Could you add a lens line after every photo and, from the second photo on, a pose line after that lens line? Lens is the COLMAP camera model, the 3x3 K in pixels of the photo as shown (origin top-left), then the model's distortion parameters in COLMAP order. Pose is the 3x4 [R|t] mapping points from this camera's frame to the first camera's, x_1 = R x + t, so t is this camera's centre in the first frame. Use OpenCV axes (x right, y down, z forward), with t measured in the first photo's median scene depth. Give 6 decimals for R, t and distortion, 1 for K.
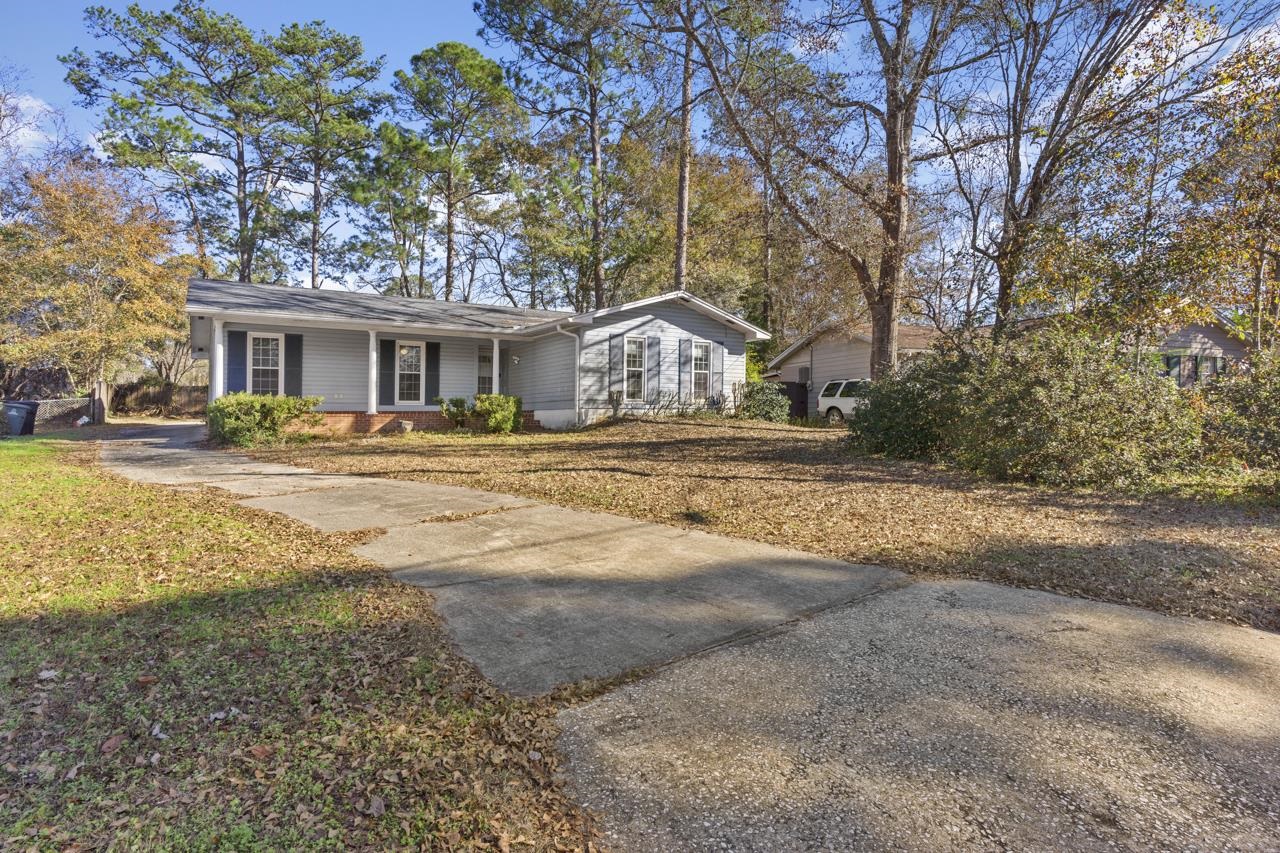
lens RADIAL K [[666.7, 0, 640.1], [0, 666.7, 425.4], [0, 0, 1]] dist [0.026213, -0.000113]
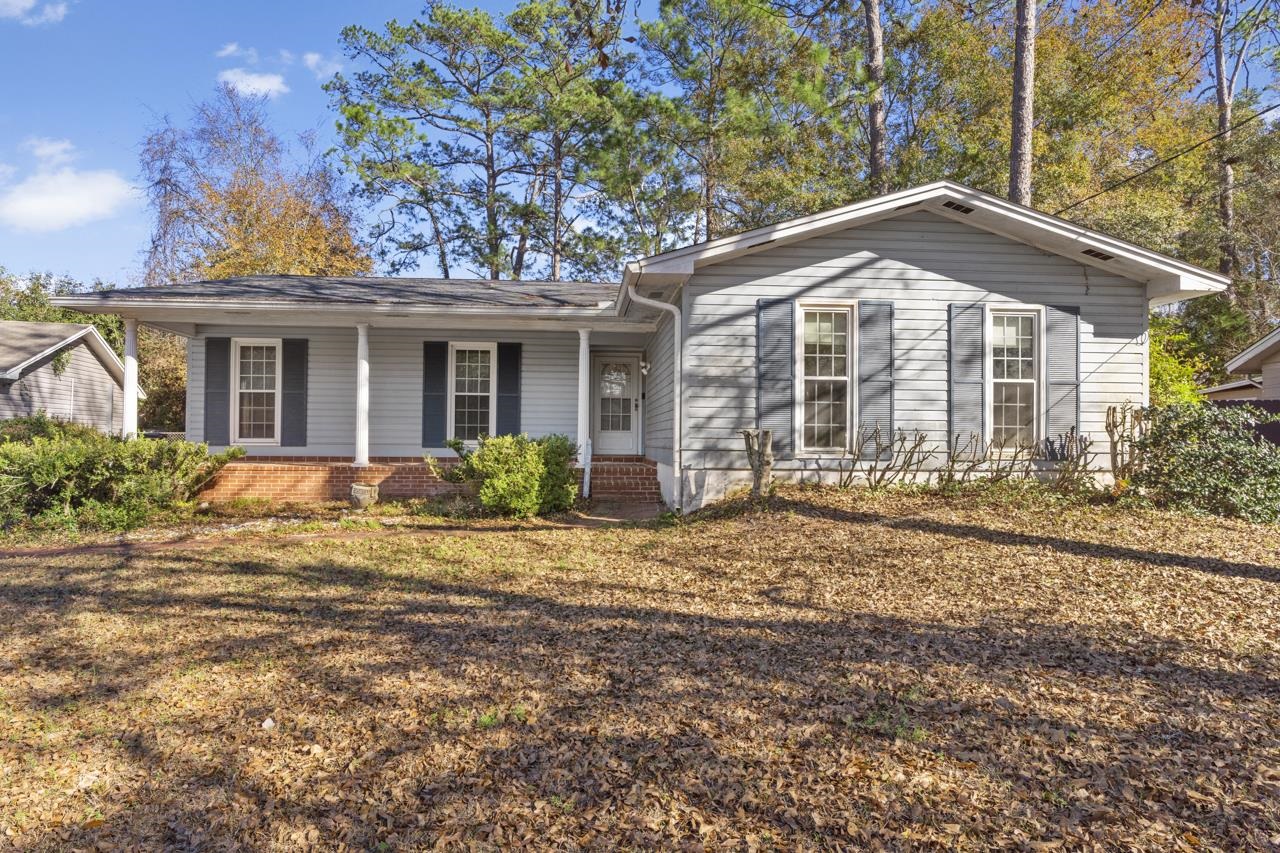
lens RADIAL K [[730.8, 0, 633.1], [0, 730.8, 409.9], [0, 0, 1]] dist [0.004034, 0.003649]
pose [[0.878301, -0.004350, -0.478089, 0.106186], [-0.020660, 0.998679, -0.047042, -0.038353], [0.477662, 0.051194, 0.877051, 0.517178]]
